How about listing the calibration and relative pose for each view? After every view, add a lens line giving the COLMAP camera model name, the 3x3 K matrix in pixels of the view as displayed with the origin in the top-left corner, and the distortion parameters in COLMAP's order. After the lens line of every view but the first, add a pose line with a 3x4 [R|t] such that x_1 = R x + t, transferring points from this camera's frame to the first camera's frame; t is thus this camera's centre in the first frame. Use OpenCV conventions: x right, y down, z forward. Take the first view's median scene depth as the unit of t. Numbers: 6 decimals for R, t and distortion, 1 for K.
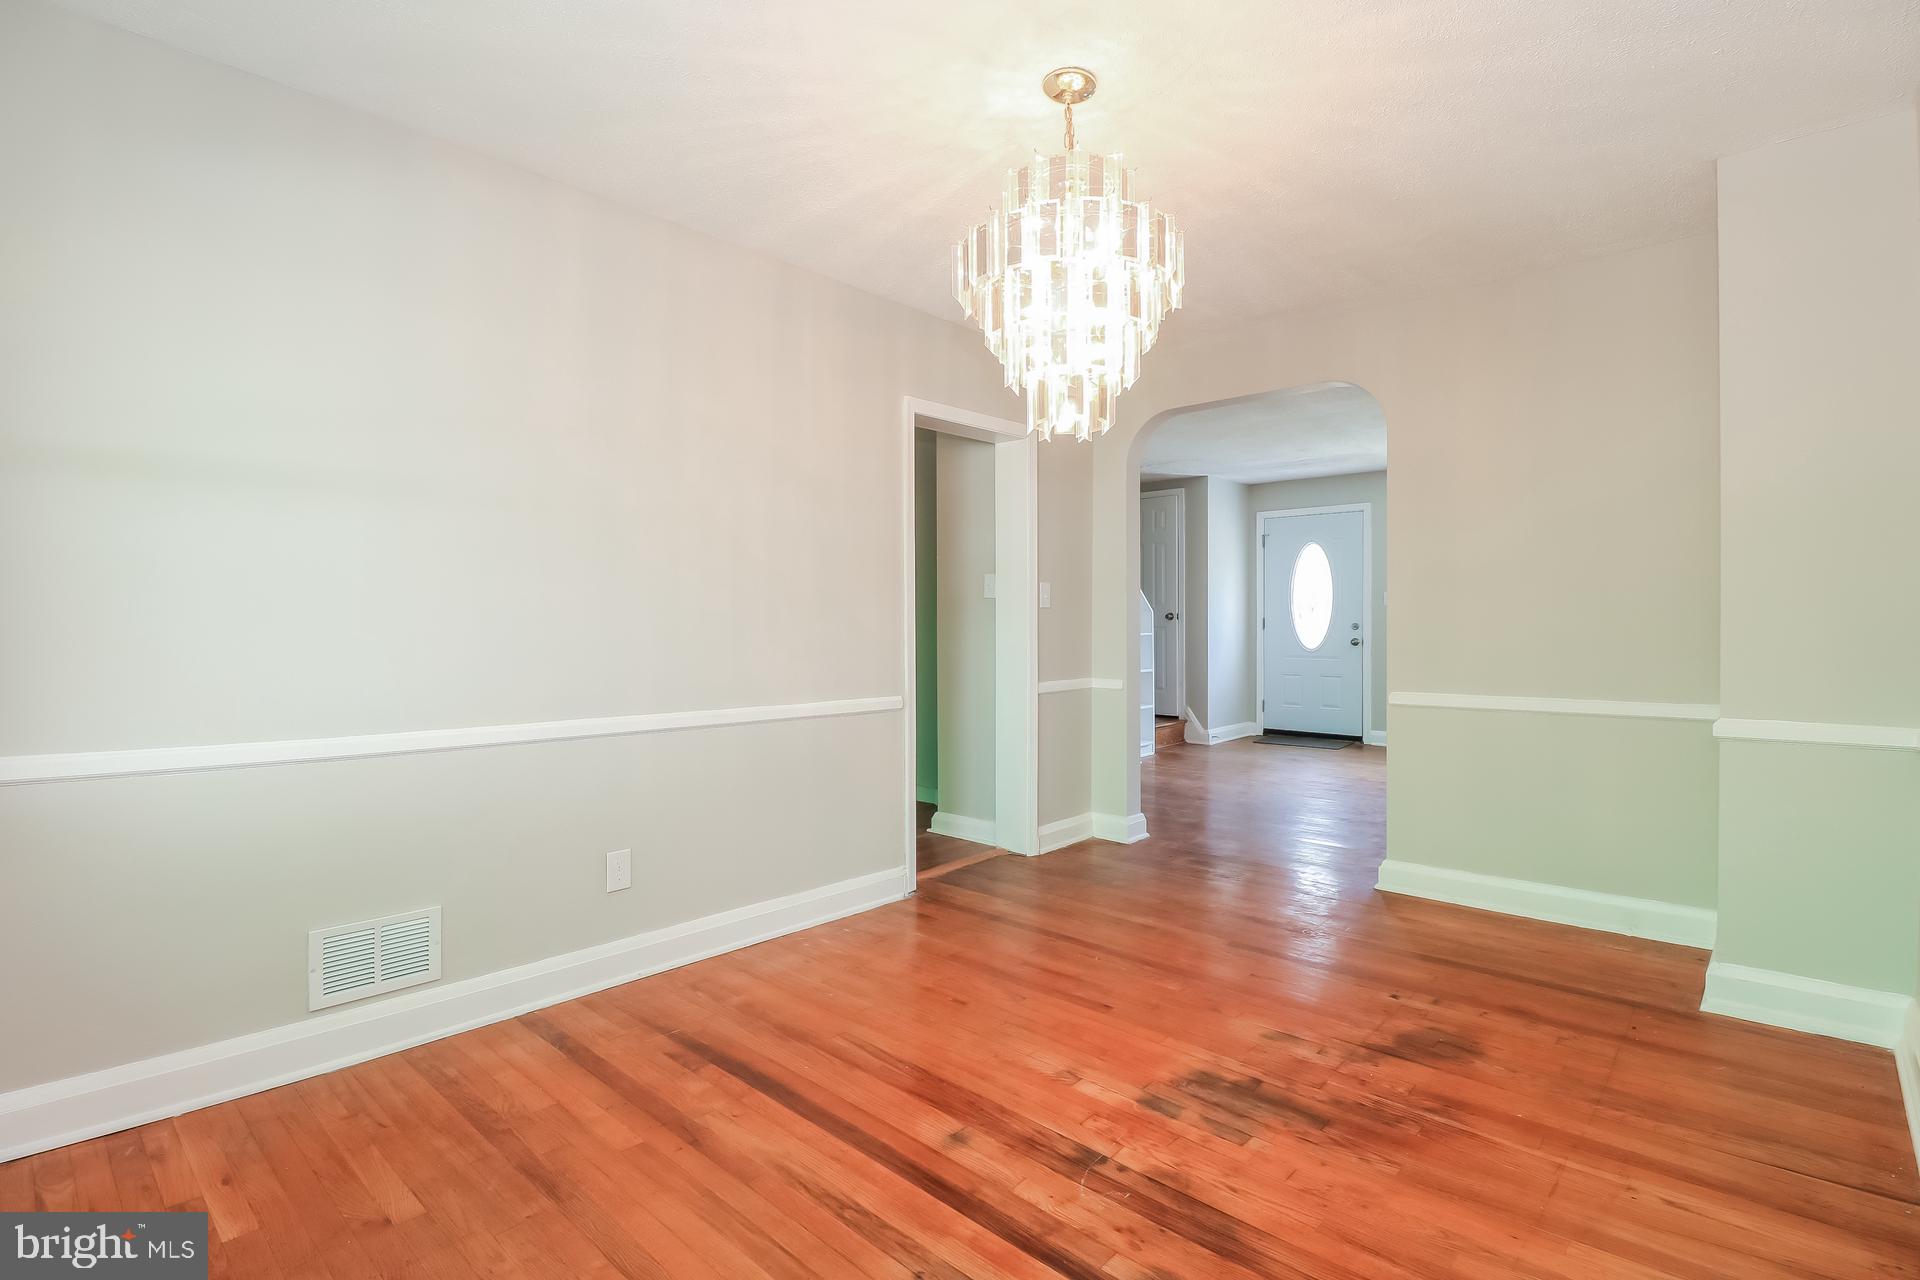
lens RADIAL K [[894.4, 0, 966.1], [0, 894.4, 631.8], [0, 0, 1]] dist [-0.004997, -0.000918]
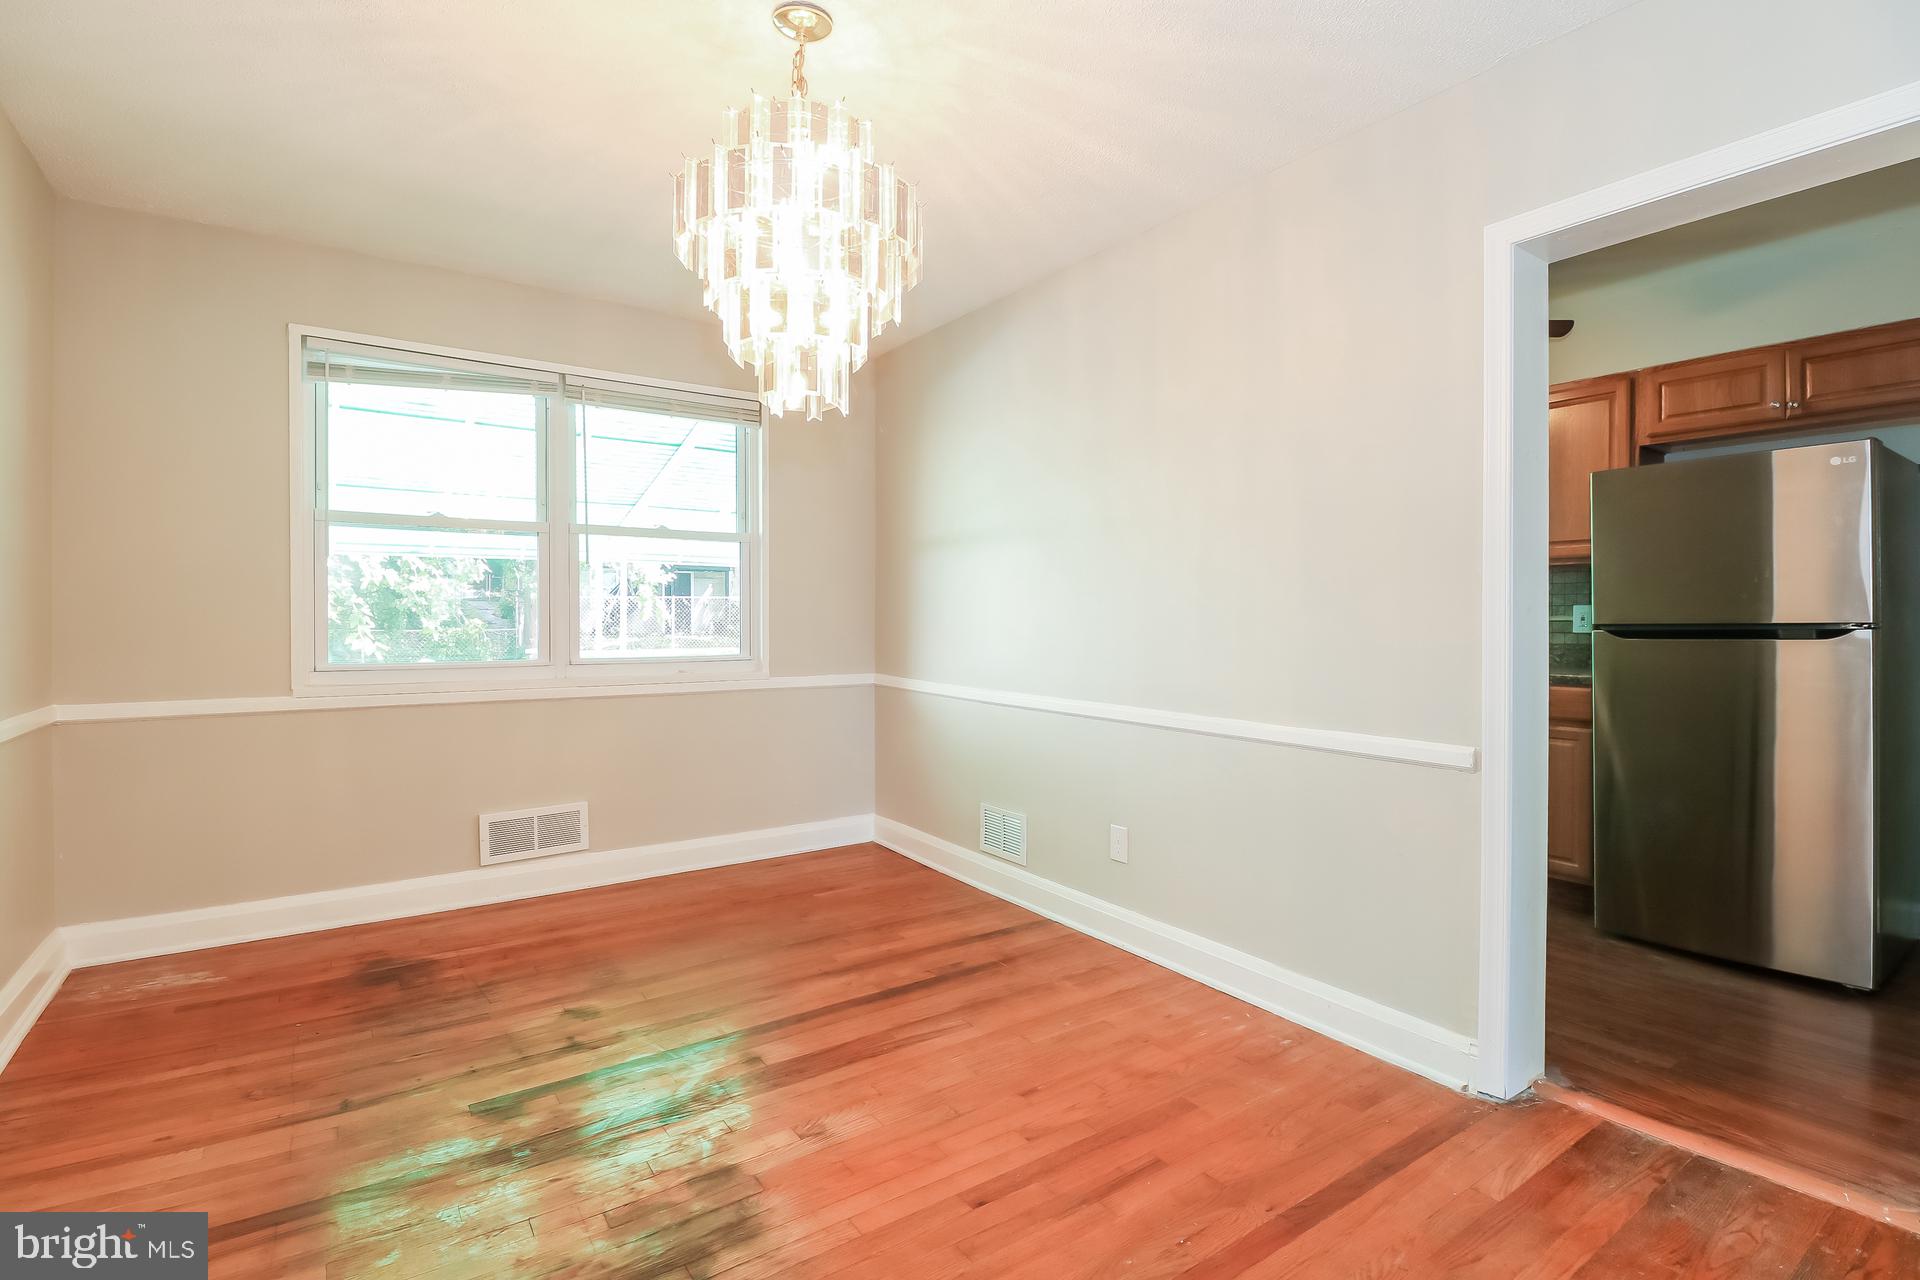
lens RADIAL K [[894.4, 0, 941.0], [0, 894.4, 640.5], [0, 0, 1]] dist [-0.004997, -0.000918]
pose [[-0.225769, 0.032507, -0.973638, 0.884144], [0.000537, 0.999447, 0.033244, -0.027929], [0.974181, 0.006983, -0.225661, 1.236439]]
